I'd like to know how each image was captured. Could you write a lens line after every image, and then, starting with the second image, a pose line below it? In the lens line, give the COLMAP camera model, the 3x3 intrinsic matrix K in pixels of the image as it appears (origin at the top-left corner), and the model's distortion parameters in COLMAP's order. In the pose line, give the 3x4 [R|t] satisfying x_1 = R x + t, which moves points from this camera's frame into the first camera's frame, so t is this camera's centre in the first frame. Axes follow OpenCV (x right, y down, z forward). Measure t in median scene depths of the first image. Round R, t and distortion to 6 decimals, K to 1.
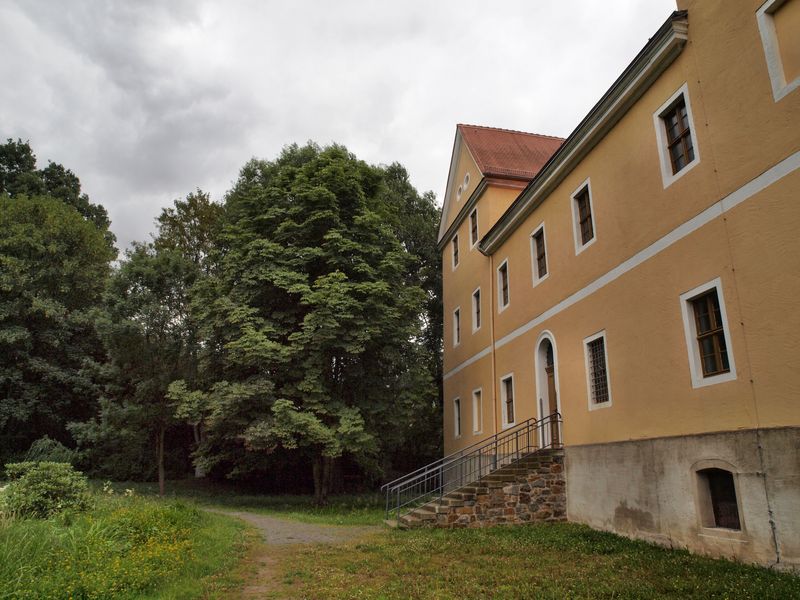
lens RADIAL K [[560.3, 0, 400.0], [0, 560.3, 300.0], [0, 0, 1]] dist [-0.066477, 0.000632]
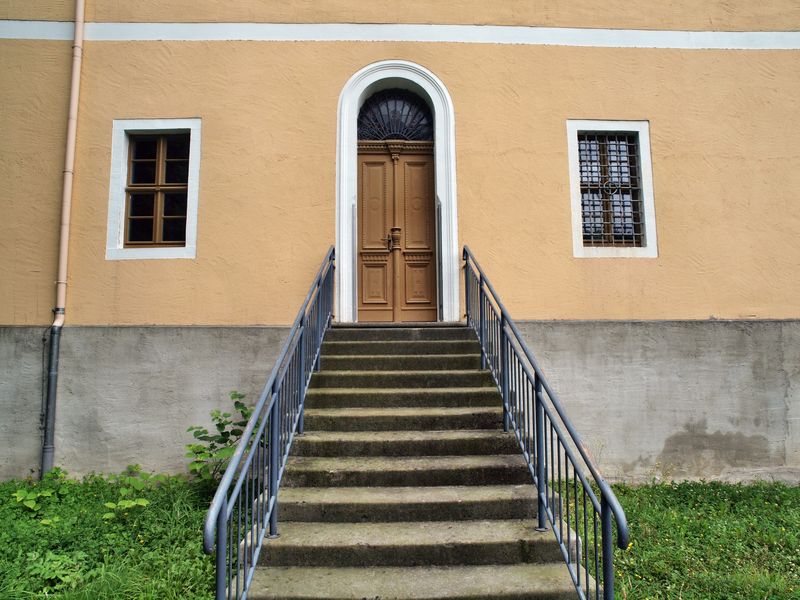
lens RADIAL K [[581.2, 0, 427.5], [0, 581.2, 319.4], [0, 0, 1]] dist [-0.051758, 0.000257]
pose [[0.154182, 0.078097, 0.984951, -0.198687], [-0.279270, 0.959667, -0.032376, 0.309368], [-0.947753, -0.270075, 0.169774, 1.023260]]
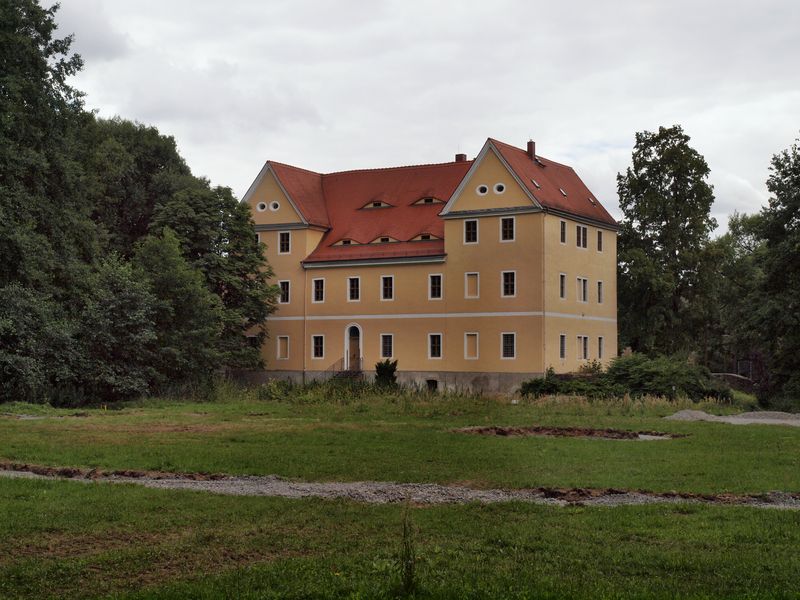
lens RADIAL K [[1358.1, 0, 400.0], [0, 1358.1, 300.0], [0, 0, 1]] dist [0.029216, -0.011470]
pose [[0.656881, 0.040639, 0.752898, -4.854348], [-0.221892, 0.964747, 0.141520, -1.104379], [-0.720605, -0.260024, 0.642742, -3.476061]]
